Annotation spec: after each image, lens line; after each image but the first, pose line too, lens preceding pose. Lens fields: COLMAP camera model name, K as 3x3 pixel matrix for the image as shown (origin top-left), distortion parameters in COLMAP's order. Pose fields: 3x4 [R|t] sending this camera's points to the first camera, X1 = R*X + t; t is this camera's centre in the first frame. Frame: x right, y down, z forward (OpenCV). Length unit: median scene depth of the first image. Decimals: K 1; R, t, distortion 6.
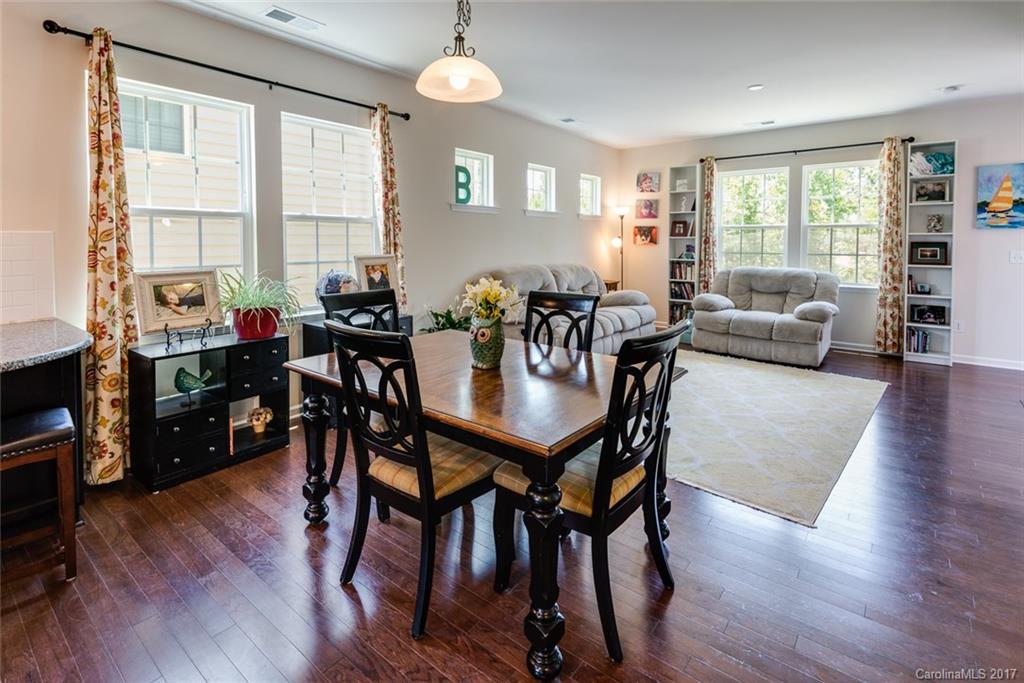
lens RADIAL K [[481.5, 0, 511.3], [0, 481.5, 257.7], [0, 0, 1]] dist [0.021350, -0.005390]
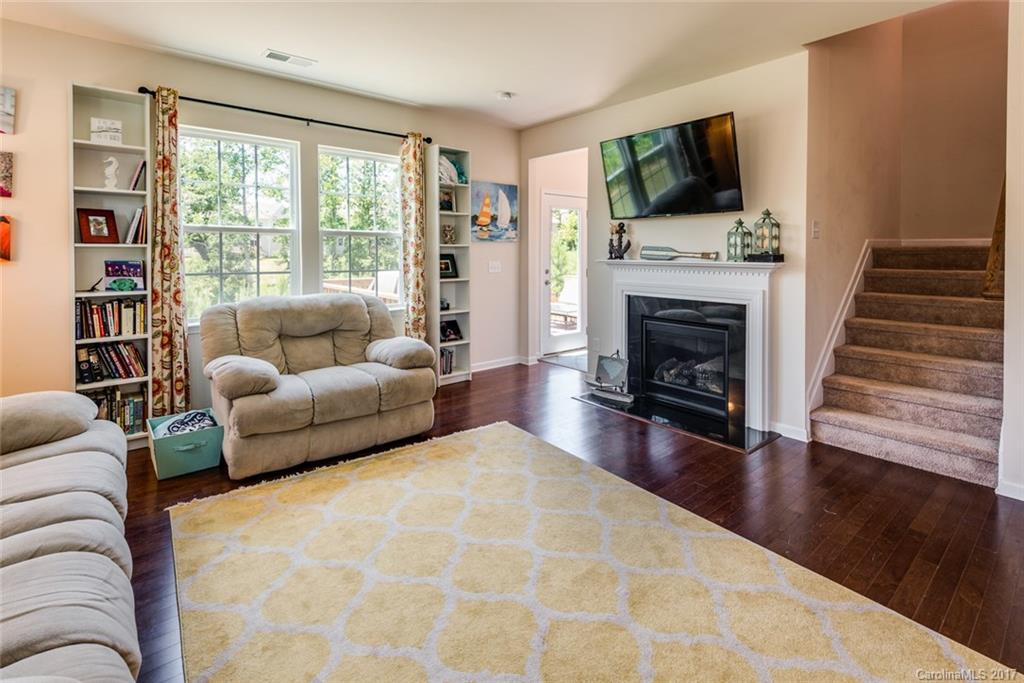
lens RADIAL K [[481.5, 0, 516.3], [0, 481.5, 261.6], [0, 0, 1]] dist [0.021350, -0.005390]
pose [[0.202994, -0.018253, 0.979010, -0.025473], [0.035987, 0.999290, 0.011169, -0.022603], [-0.978518, 0.032964, 0.203507, 0.663657]]
